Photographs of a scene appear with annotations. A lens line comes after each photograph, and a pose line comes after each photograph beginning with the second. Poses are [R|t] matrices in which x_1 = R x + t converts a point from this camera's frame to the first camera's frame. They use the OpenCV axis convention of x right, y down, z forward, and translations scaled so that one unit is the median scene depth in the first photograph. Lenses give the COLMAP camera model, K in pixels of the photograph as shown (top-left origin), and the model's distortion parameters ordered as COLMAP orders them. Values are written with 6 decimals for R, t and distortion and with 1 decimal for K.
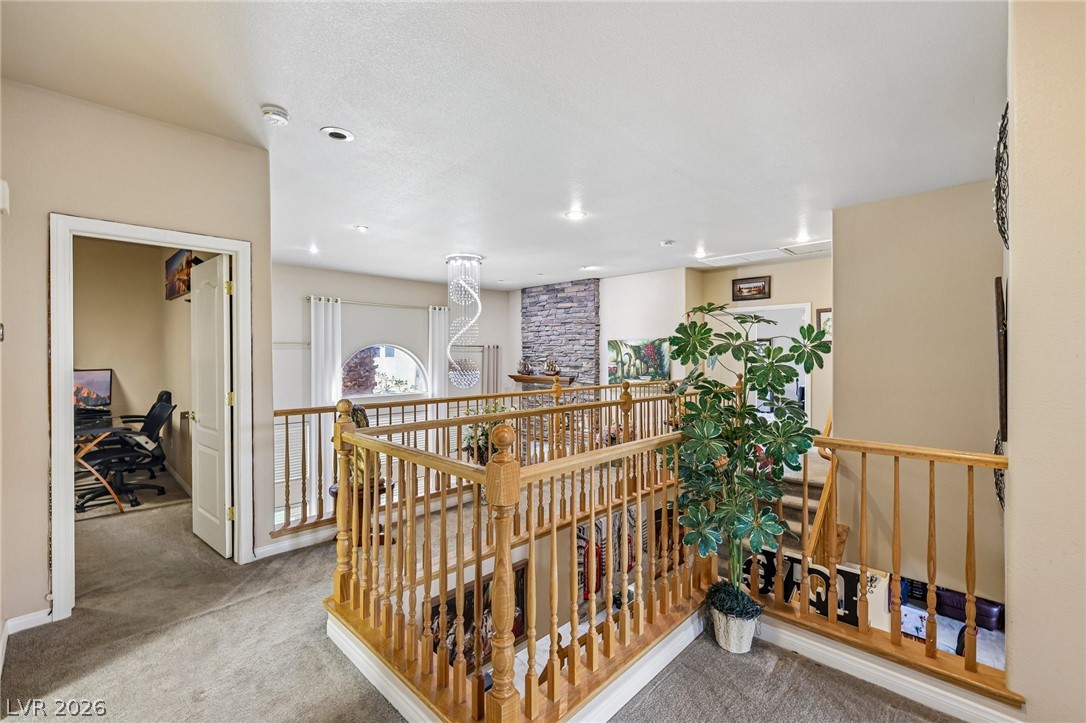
lens RADIAL K [[470.1, 0, 545.3], [0, 470.1, 358.8], [0, 0, 1]] dist [0.003199, -0.000034]
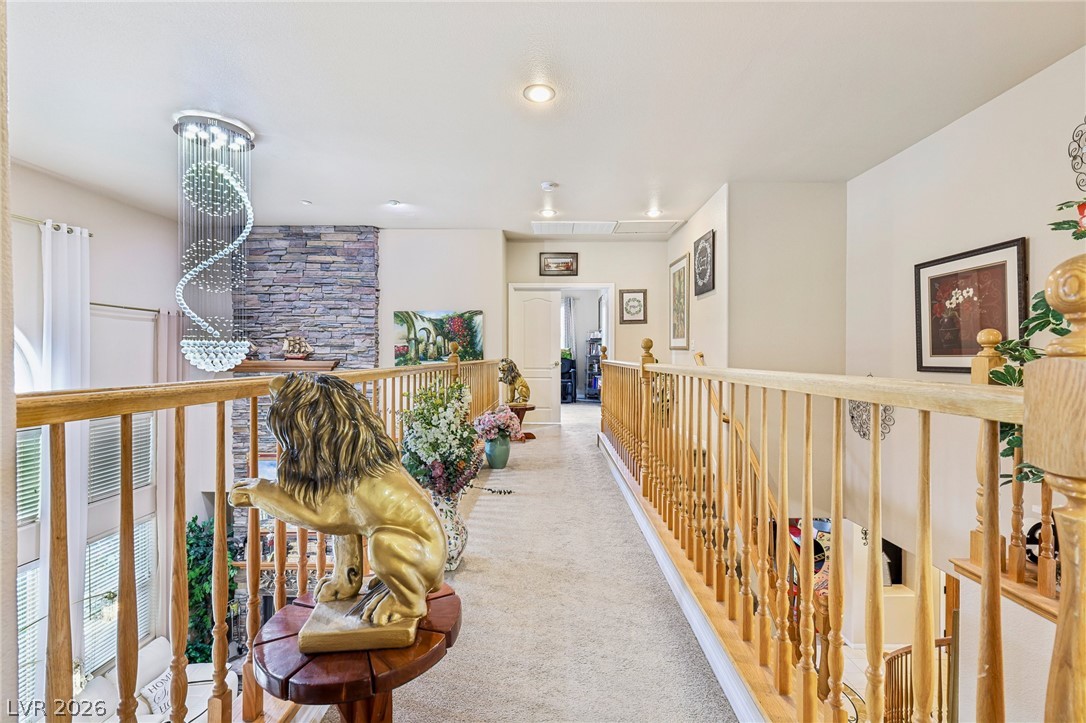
lens RADIAL K [[470.1, 0, 542.6], [0, 470.1, 359.3], [0, 0, 1]] dist [0.003199, -0.000034]
pose [[0.728117, -0.003070, 0.685446, -0.220470], [0.001001, 0.999994, 0.003416, 0.037965], [-0.685452, -0.001801, 0.728115, 0.287881]]
